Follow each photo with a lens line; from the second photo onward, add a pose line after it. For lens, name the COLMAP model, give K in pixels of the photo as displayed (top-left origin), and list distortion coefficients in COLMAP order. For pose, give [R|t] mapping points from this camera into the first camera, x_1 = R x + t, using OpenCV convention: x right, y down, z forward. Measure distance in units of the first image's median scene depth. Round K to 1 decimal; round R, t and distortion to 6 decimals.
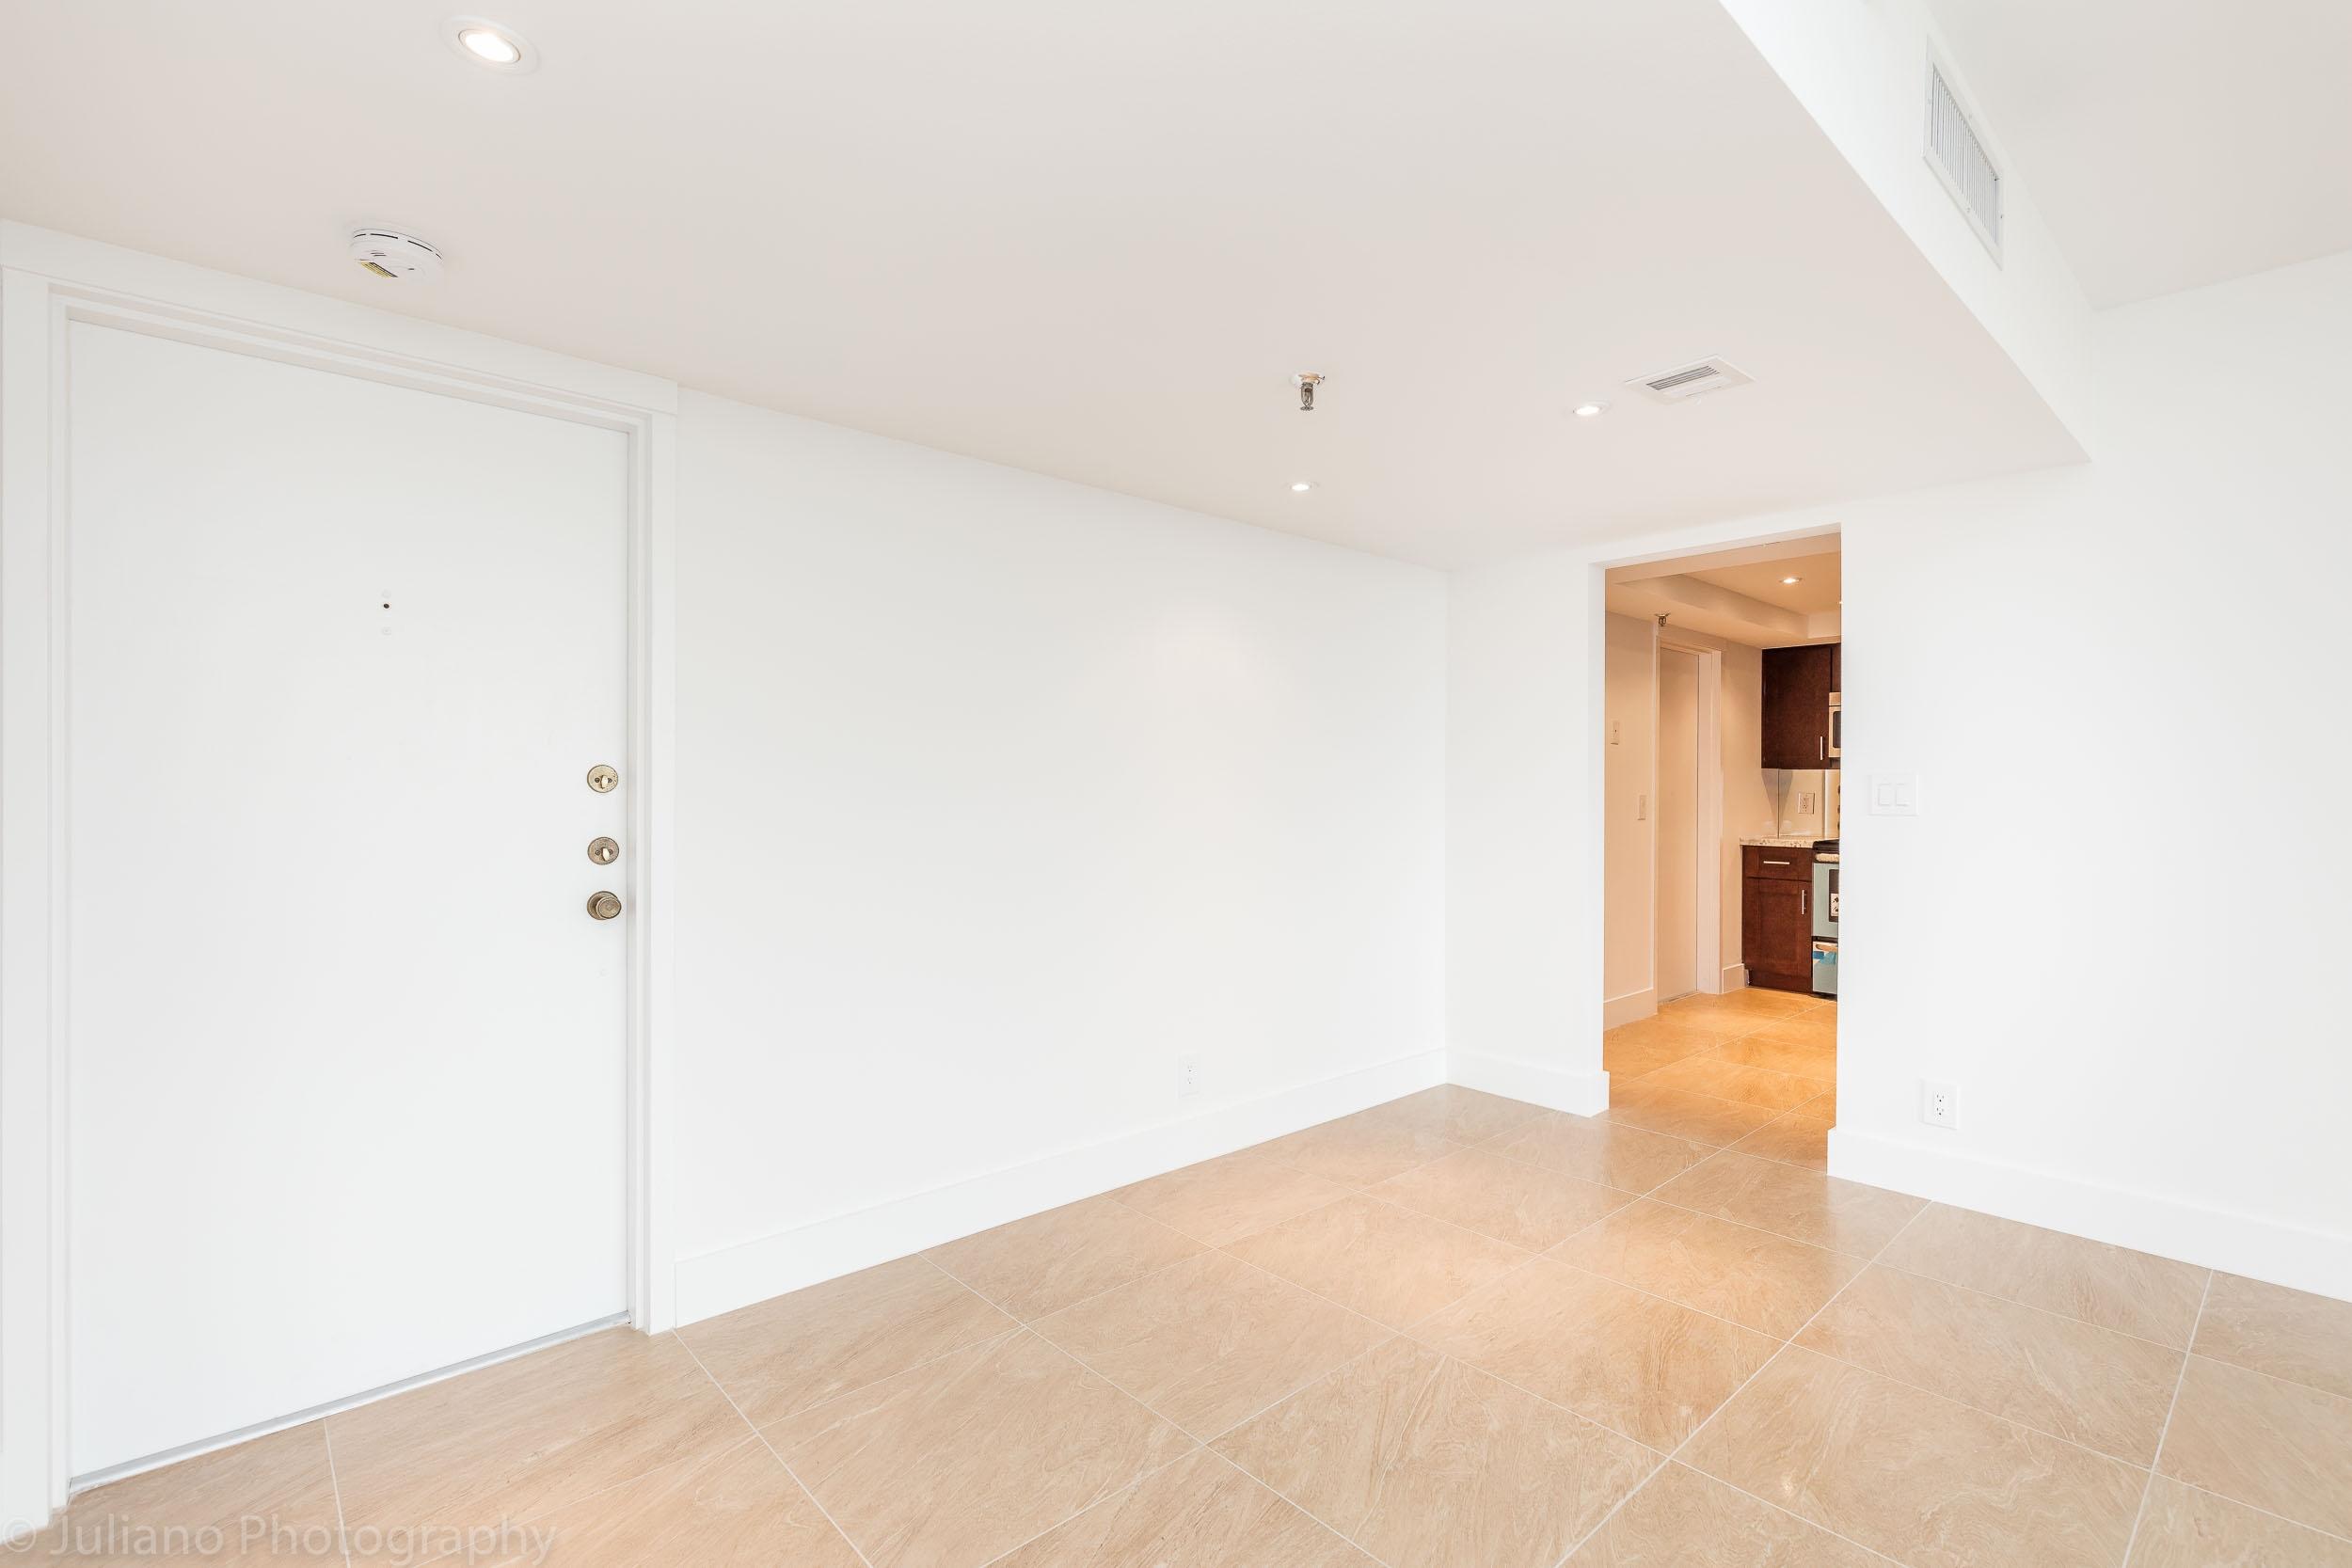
lens RADIAL K [[1076.8, 0, 1186.6], [0, 1076.8, 791.4], [0, 0, 1]] dist [0.006642, -0.002178]
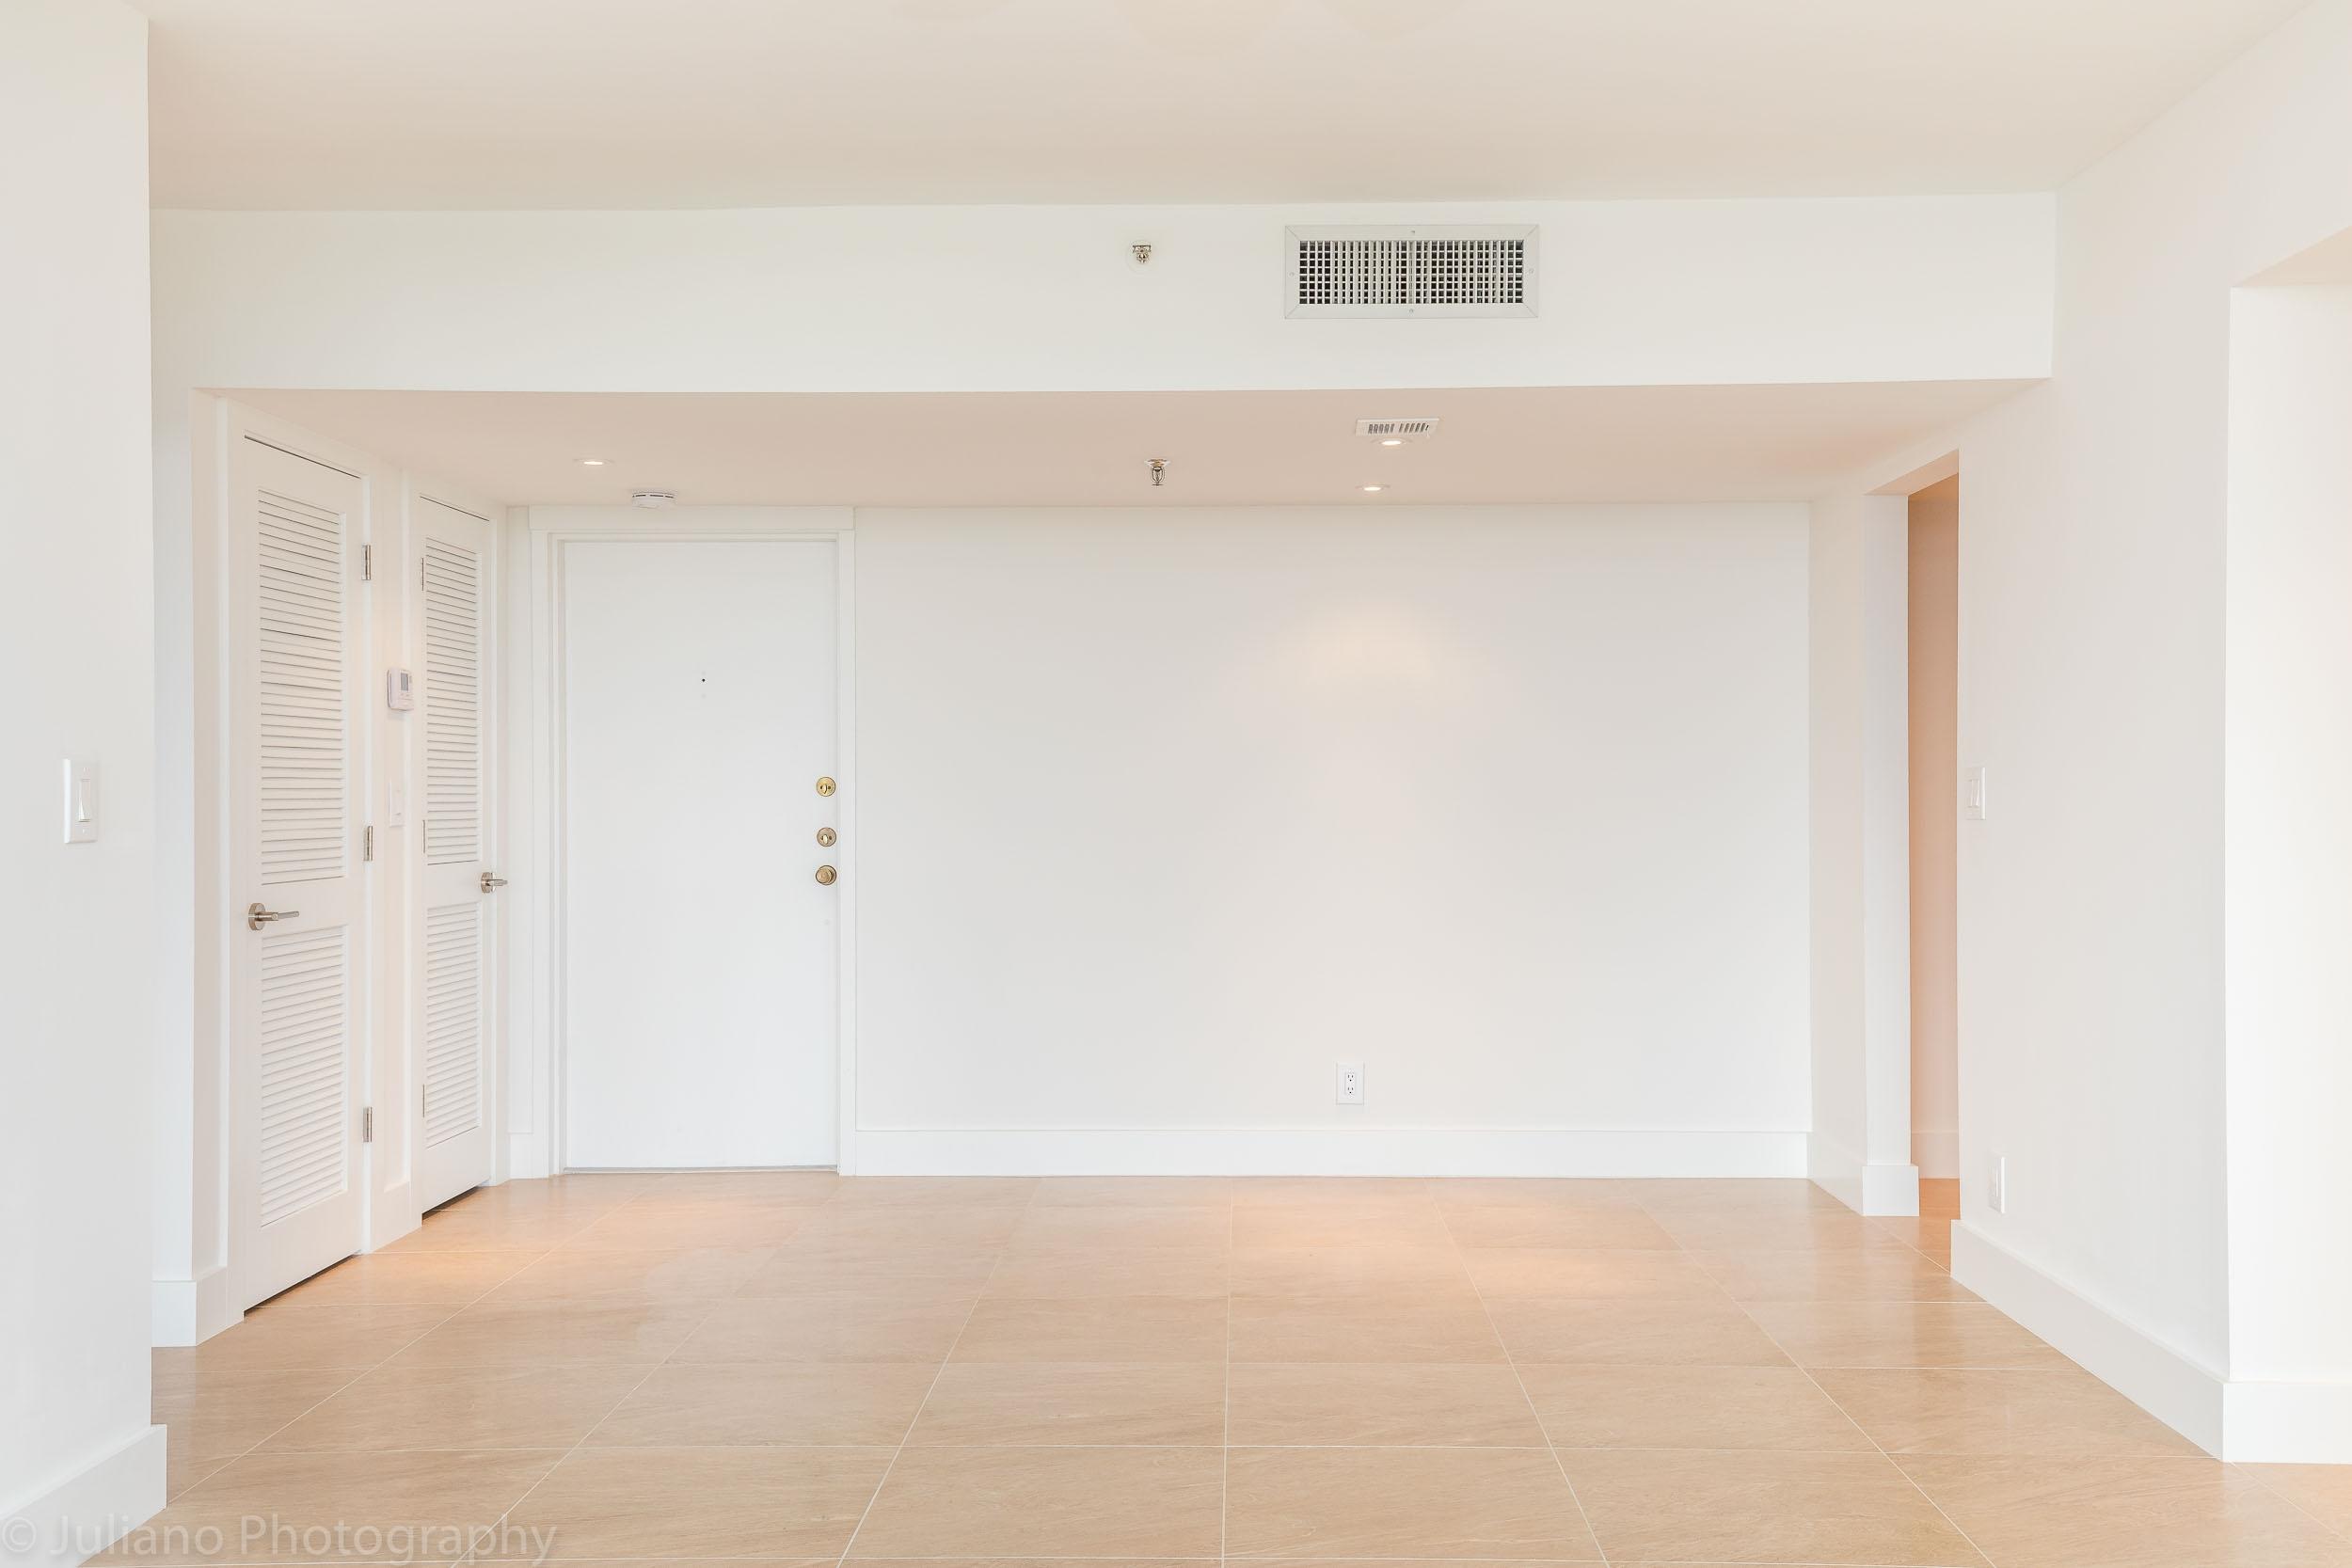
lens RADIAL K [[2377.6, 0, 1175.3], [0, 2377.6, 783.9], [0, 0, 1]] dist [-0.015411, 0.000000]
pose [[0.694832, -0.007074, -0.719138, 2.044609], [0.004155, 0.999974, -0.005822, 0.004519], [0.719160, 0.001057, 0.694843, -0.853607]]
